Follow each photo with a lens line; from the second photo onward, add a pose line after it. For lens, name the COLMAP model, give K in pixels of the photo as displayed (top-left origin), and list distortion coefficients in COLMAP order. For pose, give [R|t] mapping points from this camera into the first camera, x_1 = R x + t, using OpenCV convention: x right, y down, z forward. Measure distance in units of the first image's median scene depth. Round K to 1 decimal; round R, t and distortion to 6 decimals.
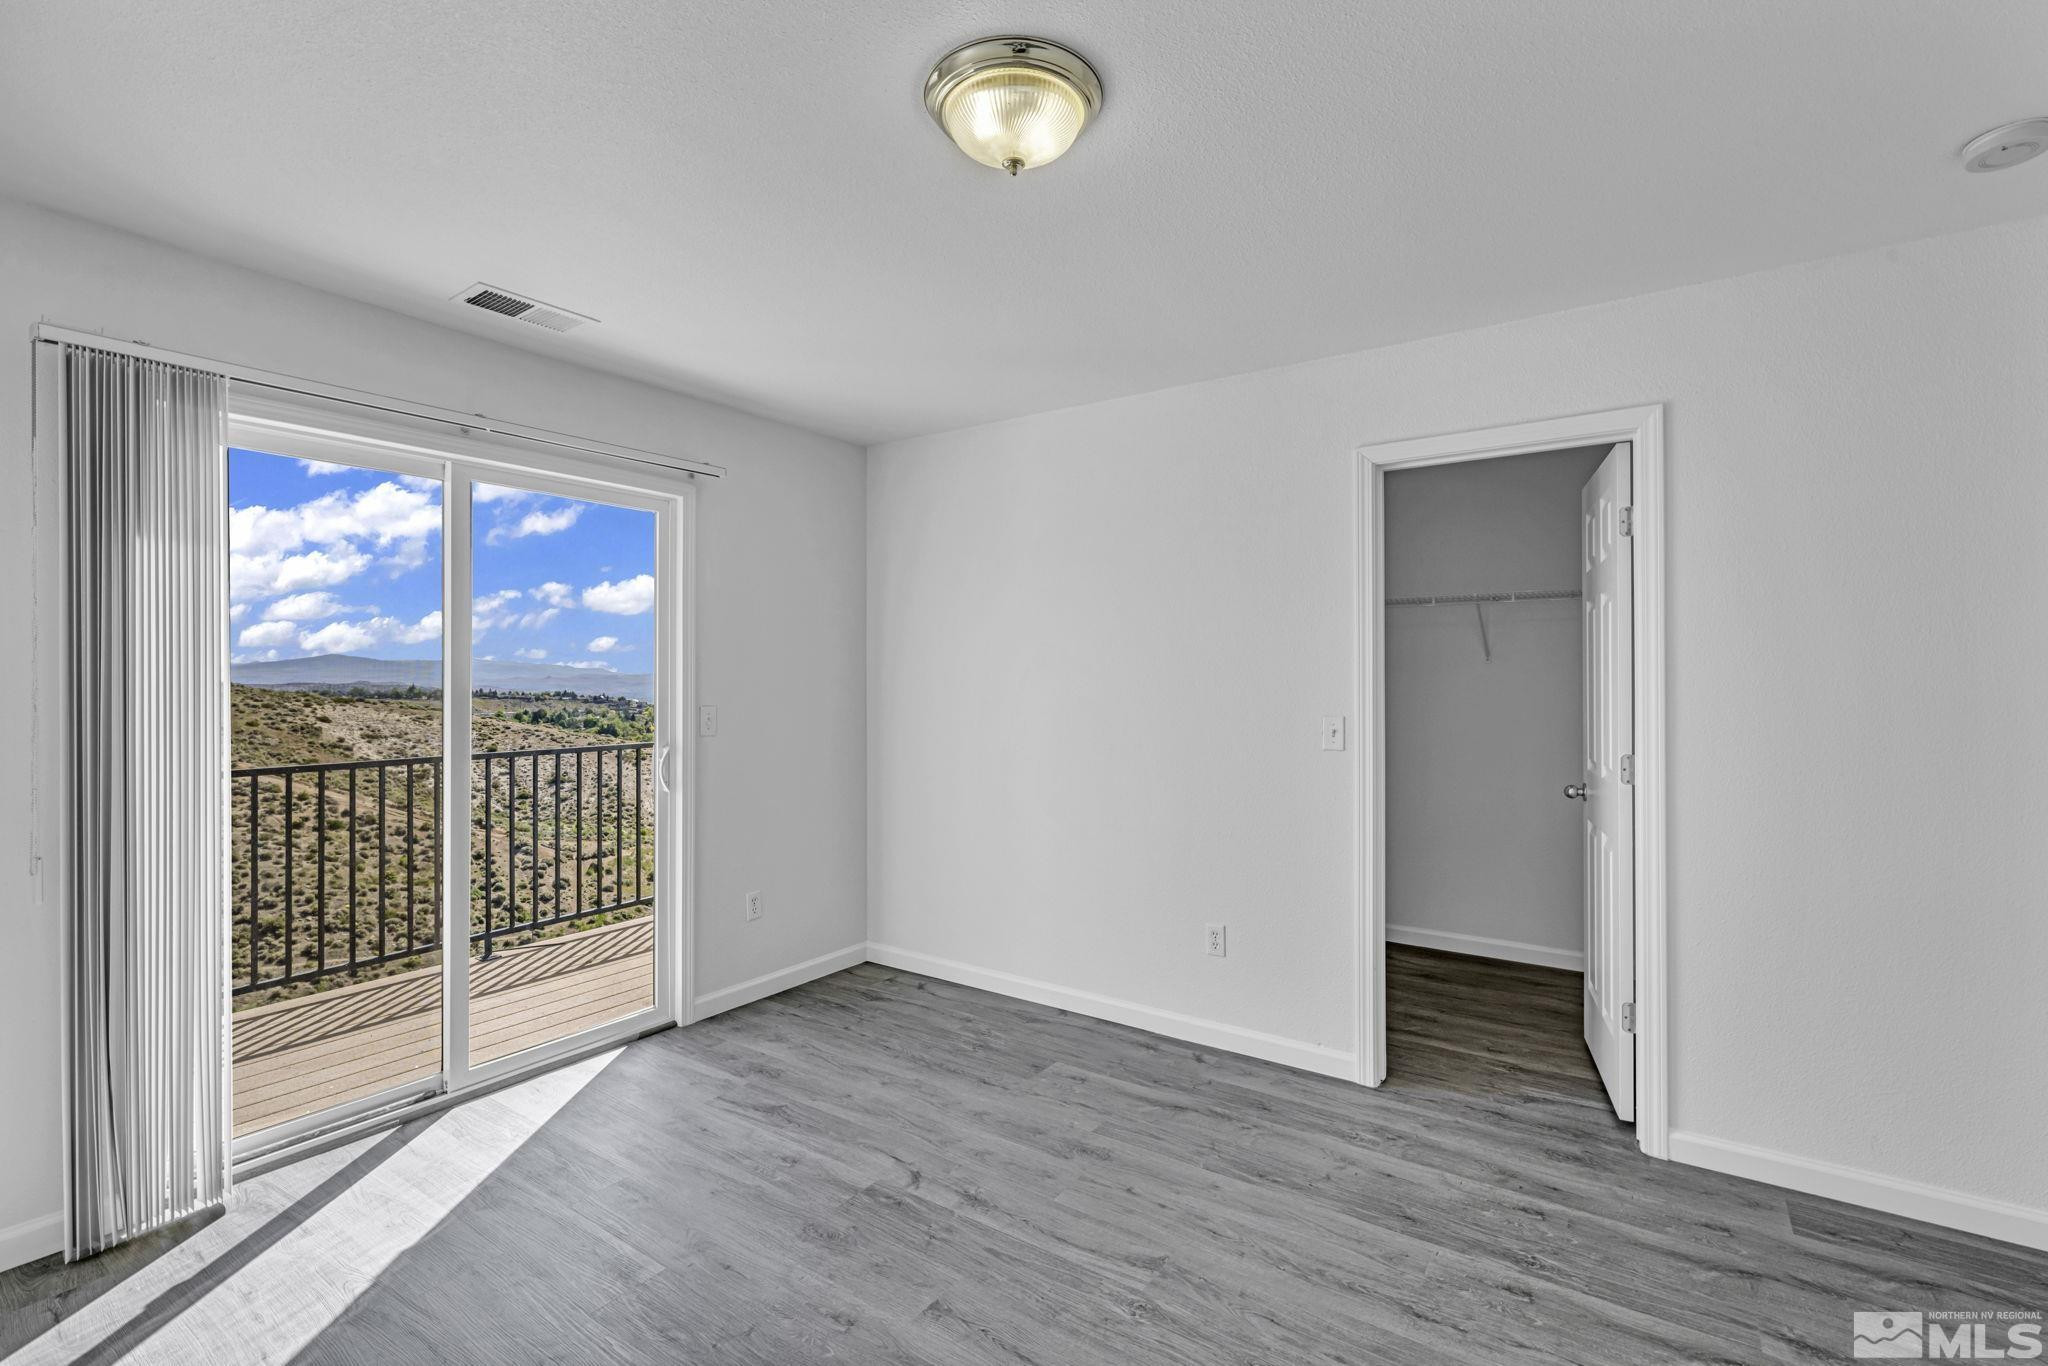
lens RADIAL K [[897.9, 0, 1024.0], [0, 897.9, 683.0], [0, 0, 1]] dist [-0.000745, -0.000083]
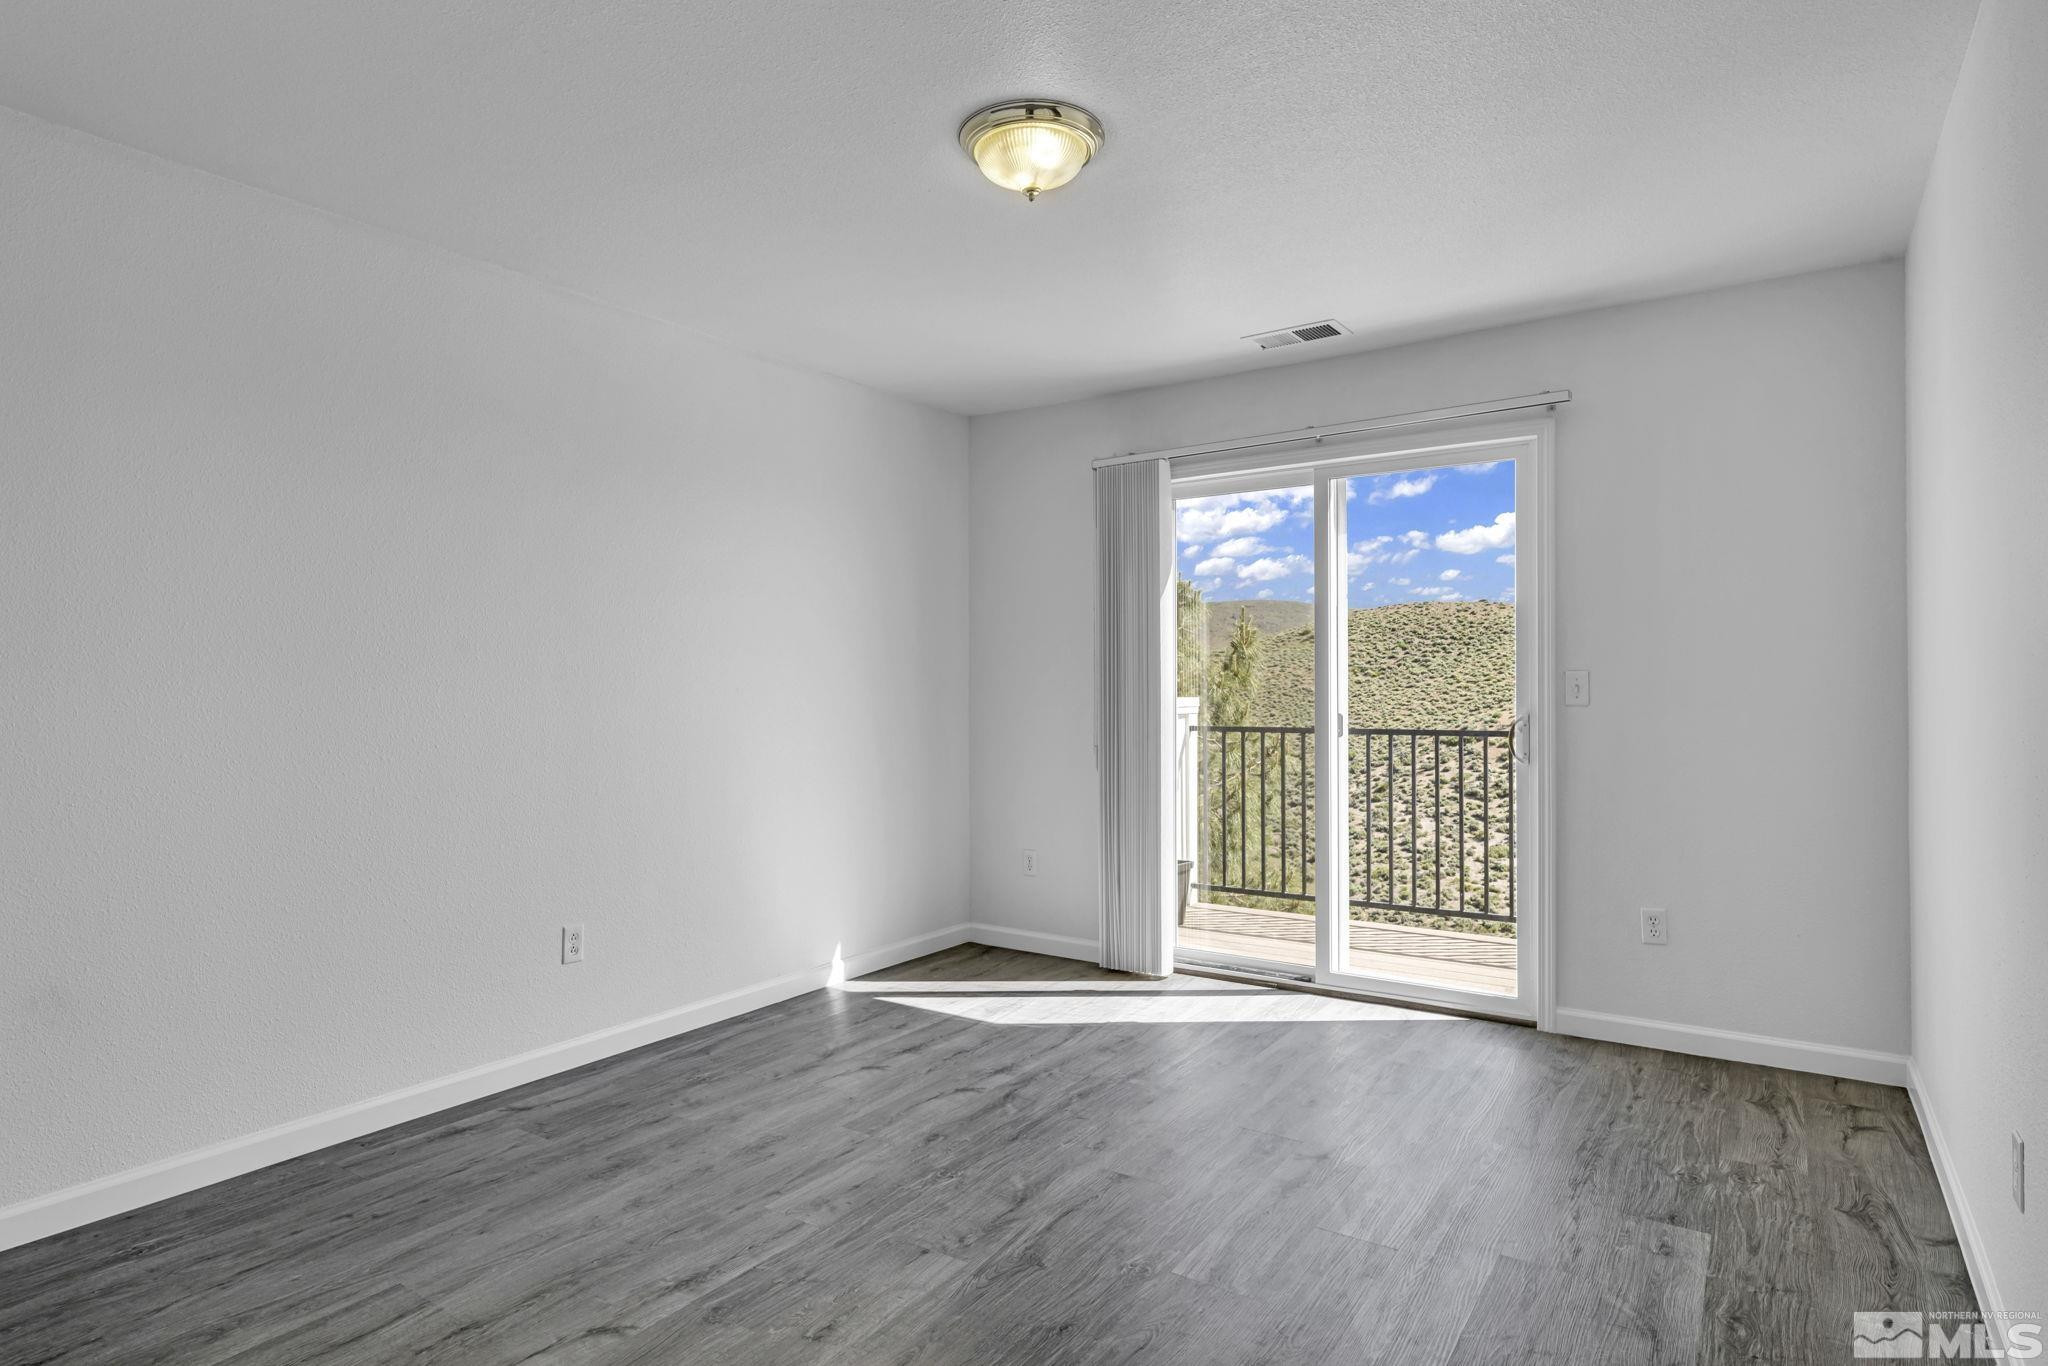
lens RADIAL K [[1144.4, 0, 1024.0], [0, 1144.4, 683.0], [0, 0, 1]] dist [0.000152, 0.000276]
pose [[0.017410, -0.000916, -0.999848, 0.748810], [0.001704, 0.999998, -0.000887, 0.038396], [0.999847, -0.001688, 0.017412, 0.471230]]
